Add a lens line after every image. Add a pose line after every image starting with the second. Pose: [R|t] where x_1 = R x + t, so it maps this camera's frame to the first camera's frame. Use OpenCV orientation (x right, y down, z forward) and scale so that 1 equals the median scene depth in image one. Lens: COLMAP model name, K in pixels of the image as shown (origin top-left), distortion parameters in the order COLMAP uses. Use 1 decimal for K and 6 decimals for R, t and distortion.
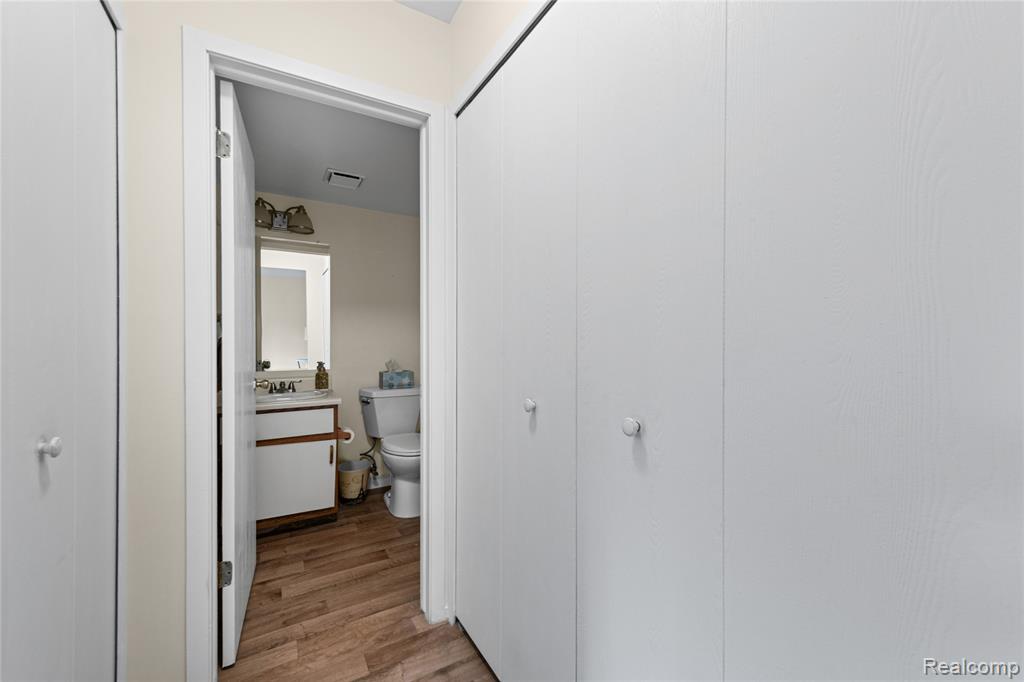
lens RADIAL K [[409.3, 0, 508.9], [0, 409.3, 333.8], [0, 0, 1]] dist [0.013912, -0.001599]
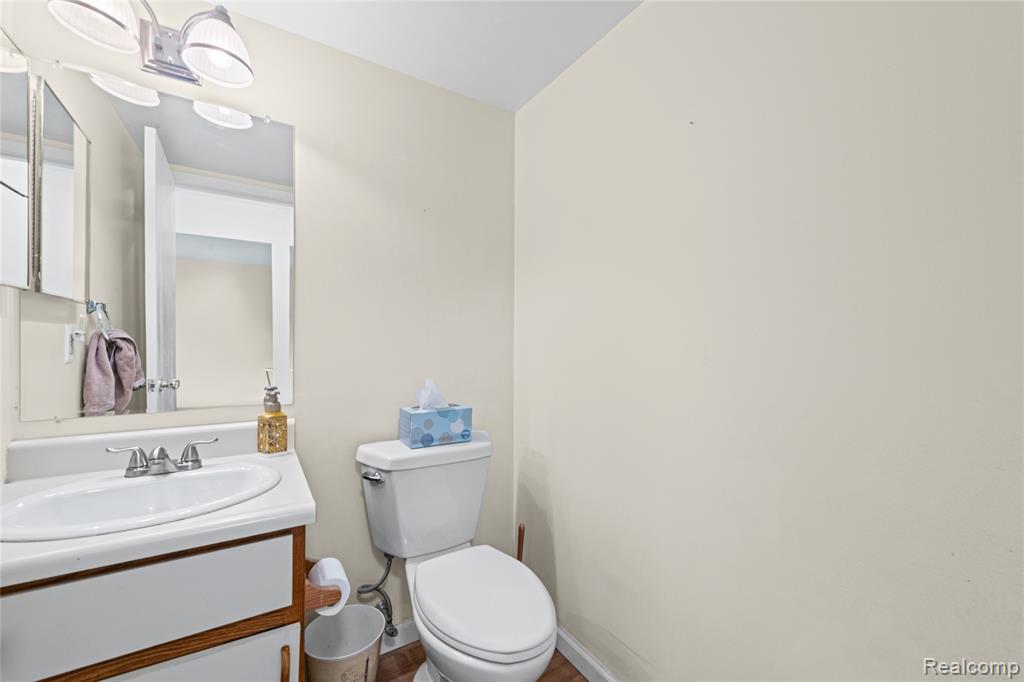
lens RADIAL K [[409.3, 0, 511.1], [0, 409.3, 338.5], [0, 0, 1]] dist [0.013912, -0.001599]
pose [[0.999056, 0.011313, 0.041948, -0.219345], [-0.011381, 0.999934, 0.001391, 0.010222], [-0.041930, -0.001868, 0.999119, 0.545744]]
